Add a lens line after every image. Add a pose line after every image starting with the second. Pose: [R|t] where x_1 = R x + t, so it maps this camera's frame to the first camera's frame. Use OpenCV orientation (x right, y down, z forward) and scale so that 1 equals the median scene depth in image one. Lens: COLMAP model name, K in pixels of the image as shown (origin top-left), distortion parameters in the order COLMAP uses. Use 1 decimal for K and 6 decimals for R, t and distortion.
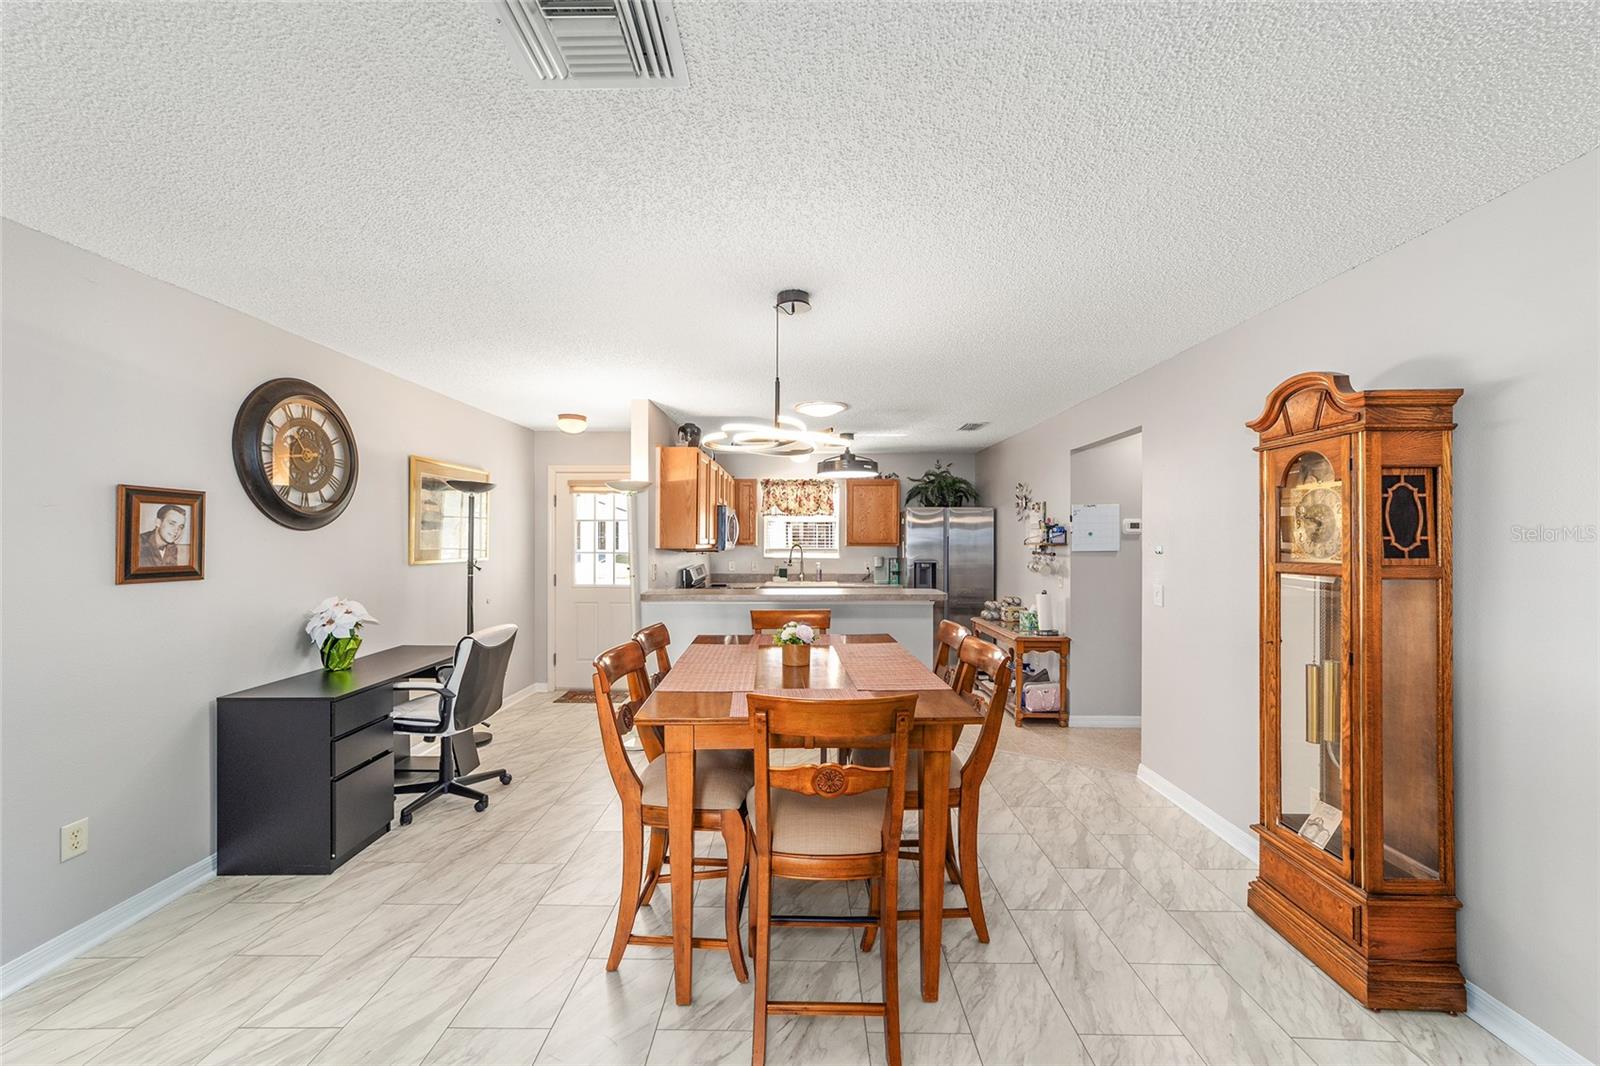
lens RADIAL K [[616.4, 0, 796.0], [0, 616.4, 539.3], [0, 0, 1]] dist [-0.017544, 0.008603]
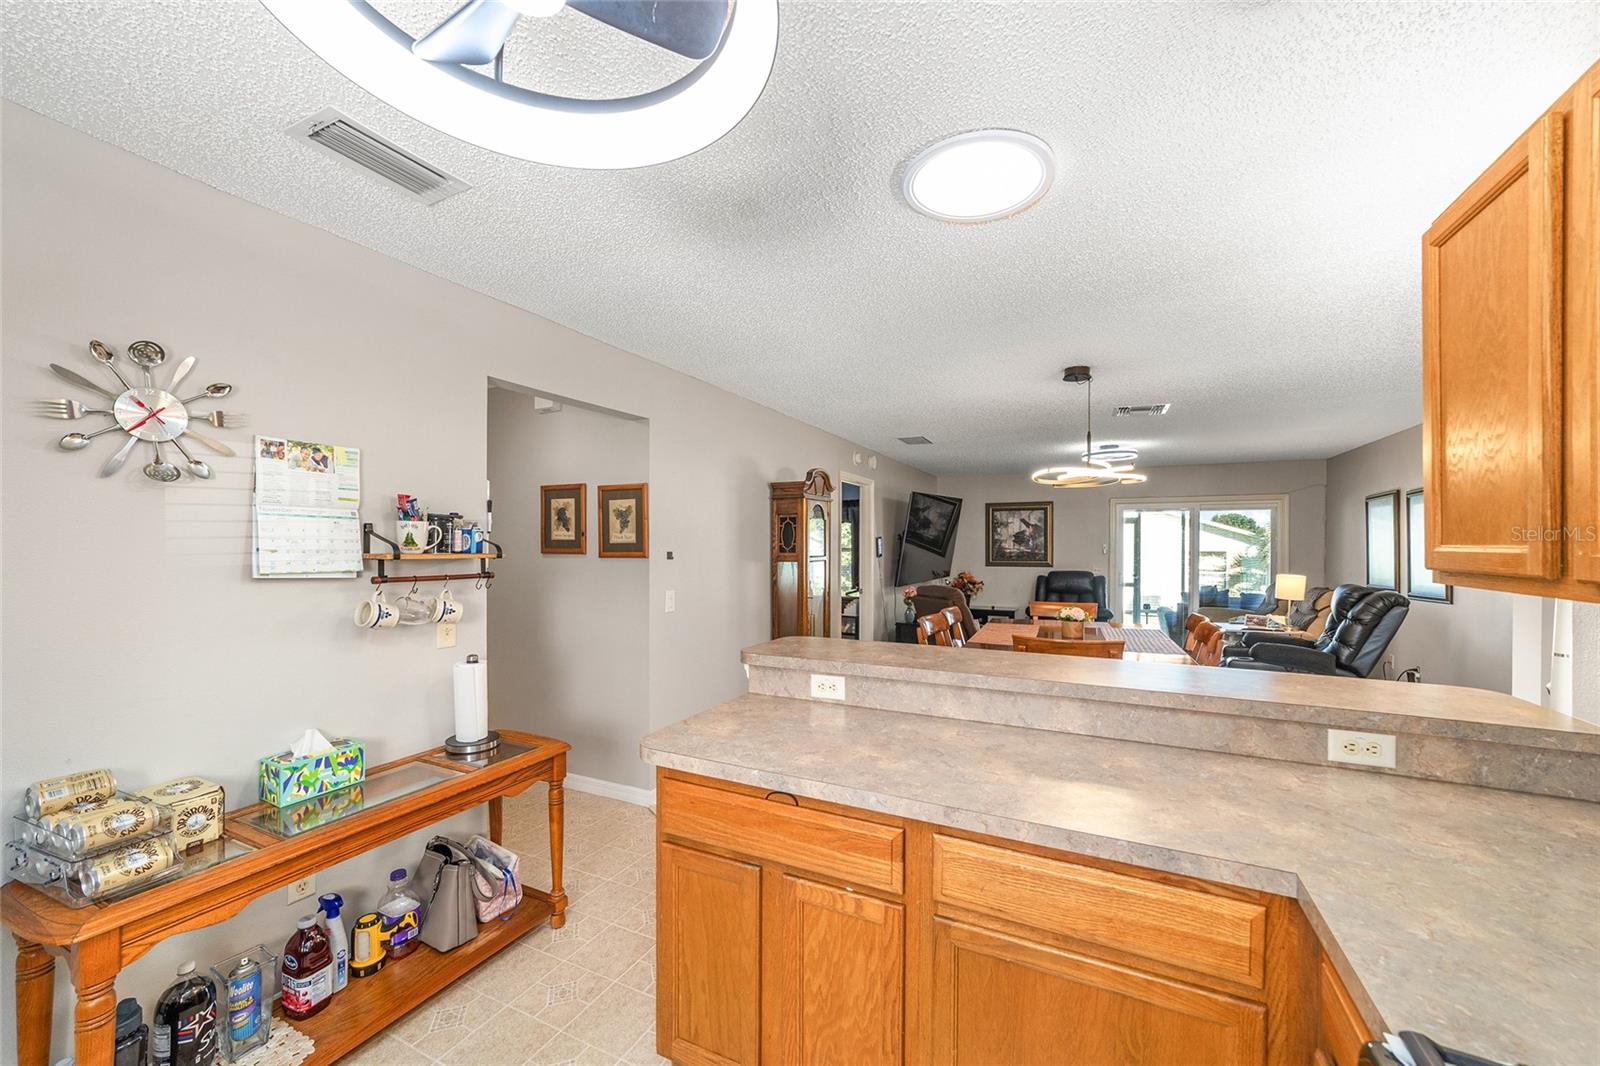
lens RADIAL K [[621.3, 0, 797.3], [0, 621.3, 545.0], [0, 0, 1]] dist [-0.016324, 0.008327]
pose [[-0.901540, -0.003886, 0.432679, -0.024980], [-0.003050, 0.999992, 0.002627, -0.002336], [-0.432686, 0.001049, -0.901544, 1.545348]]
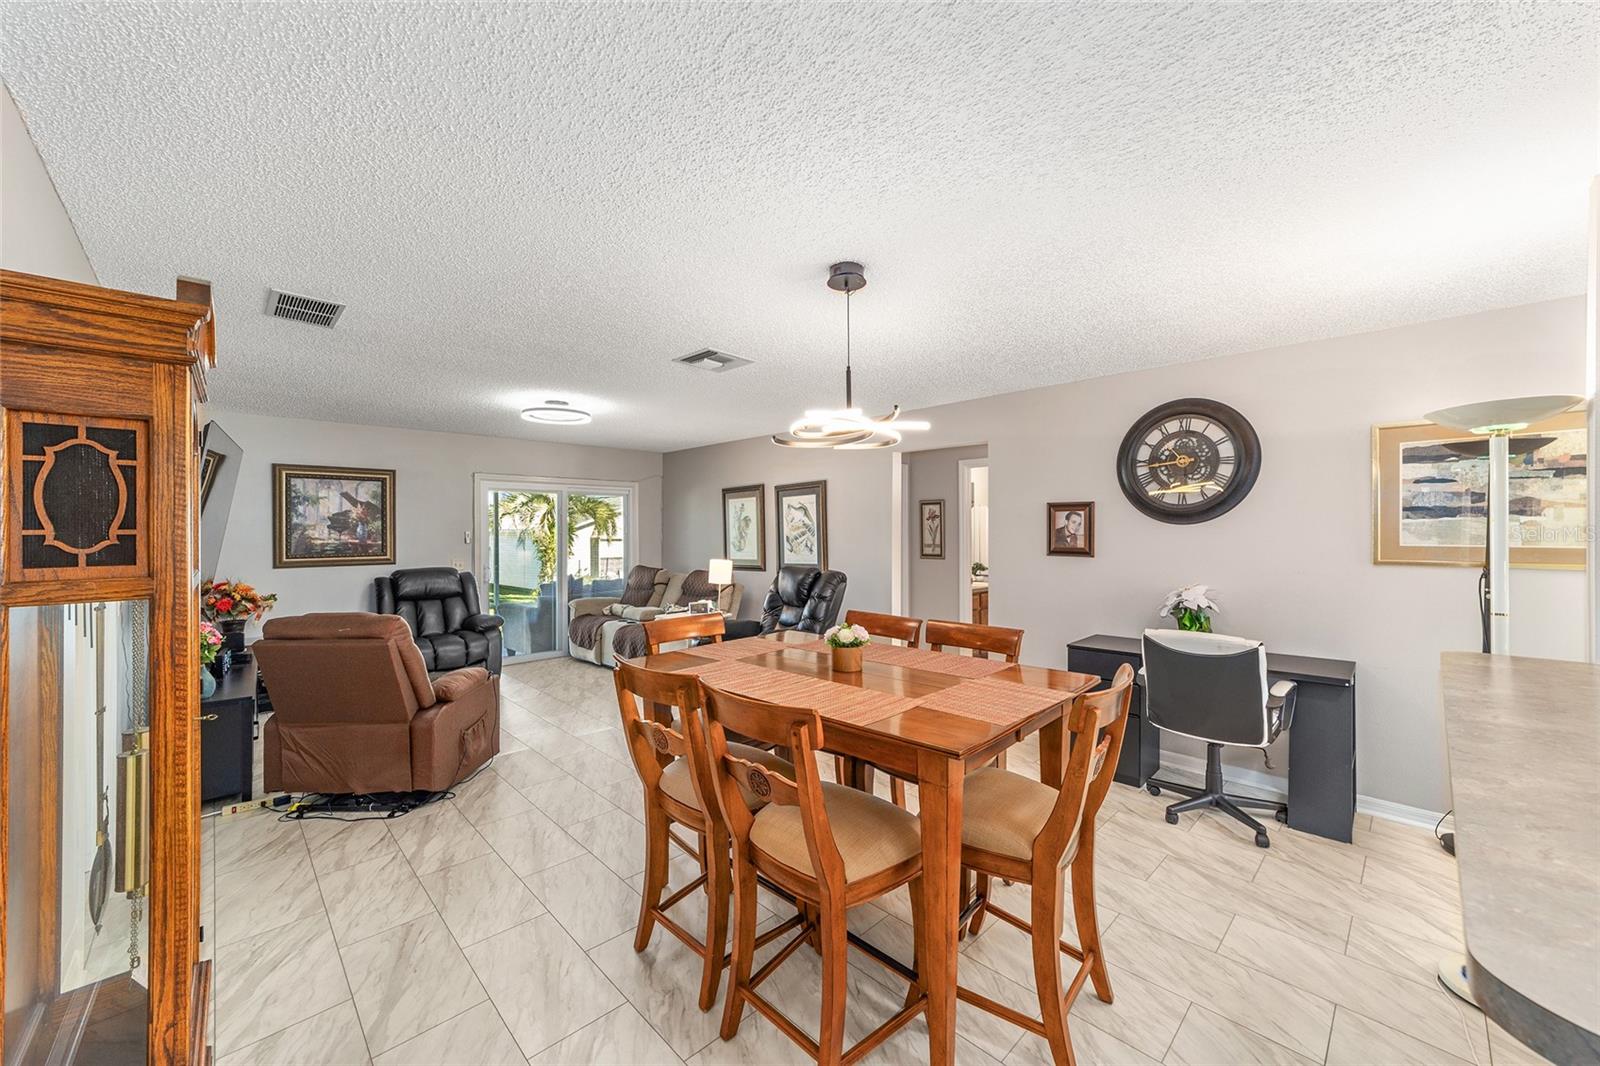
lens RADIAL K [[613.5, 0, 793.3], [0, 613.5, 534.3], [0, 0, 1]] dist [-0.017294, 0.008804]
pose [[-0.715786, 0.004584, -0.698304, 0.427295], [0.001291, 0.999985, 0.005241, -0.001529], [0.698318, 0.002850, -0.715782, 0.982866]]
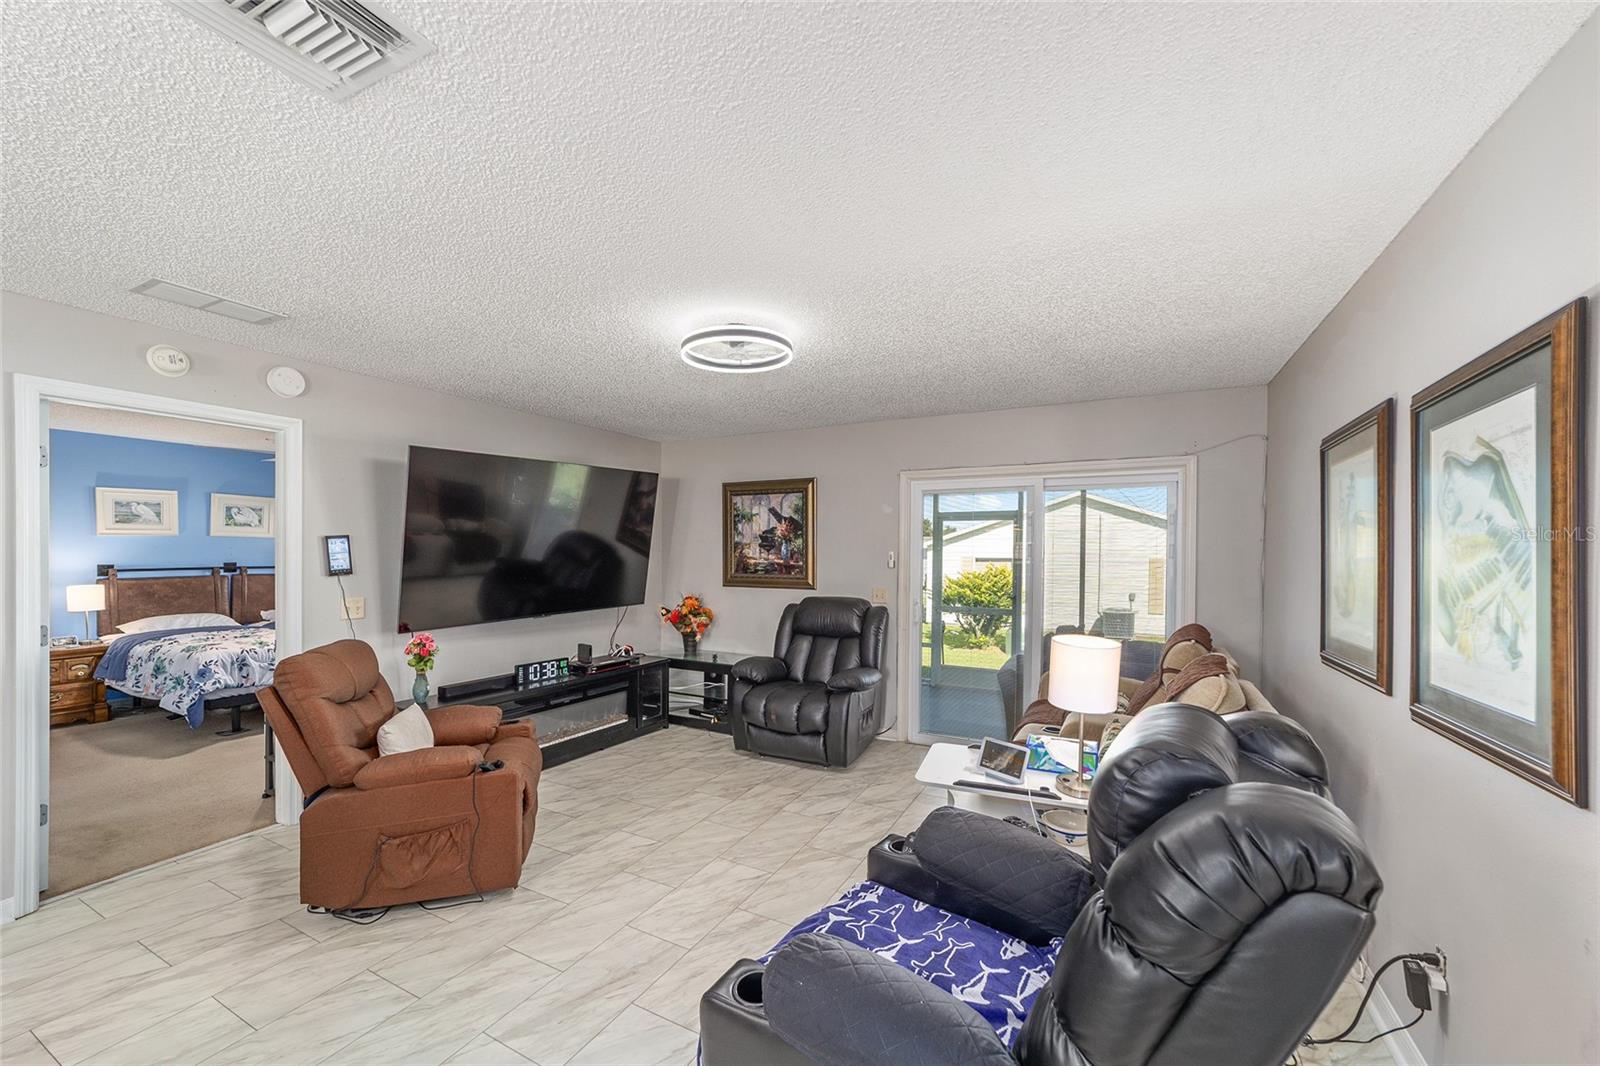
lens RADIAL K [[625.6, 0, 795.8], [0, 625.6, 556.5], [0, 0, 1]] dist [-0.017206, 0.009690]
pose [[-0.887968, -0.011514, 0.459762, -0.429617], [-0.006269, 0.999897, 0.012933, -0.006324], [-0.459863, 0.008602, -0.887948, 0.427450]]
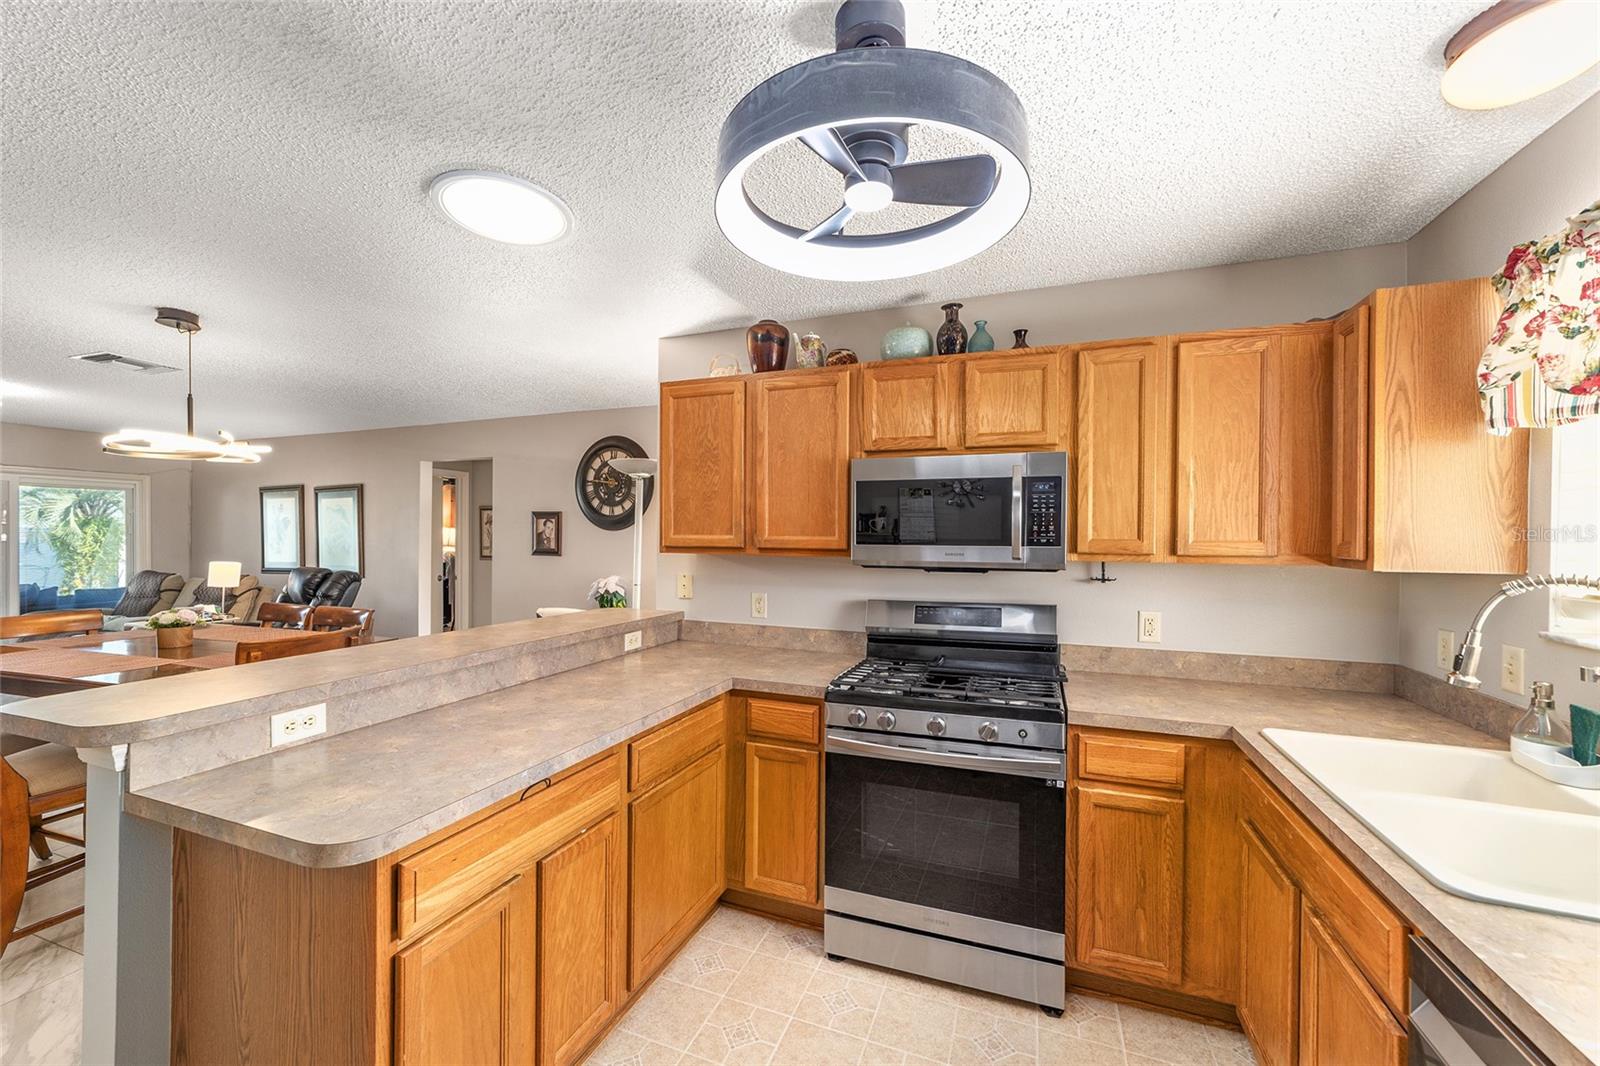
lens RADIAL K [[621.3, 0, 797.3], [0, 621.3, 545.0], [0, 0, 1]] dist [-0.016324, 0.008327]
pose [[-0.347111, 0.009906, -0.937772, 0.399697], [-0.007807, 0.999879, 0.013451, -0.001754], [0.937792, 0.011991, -0.346991, 1.492792]]
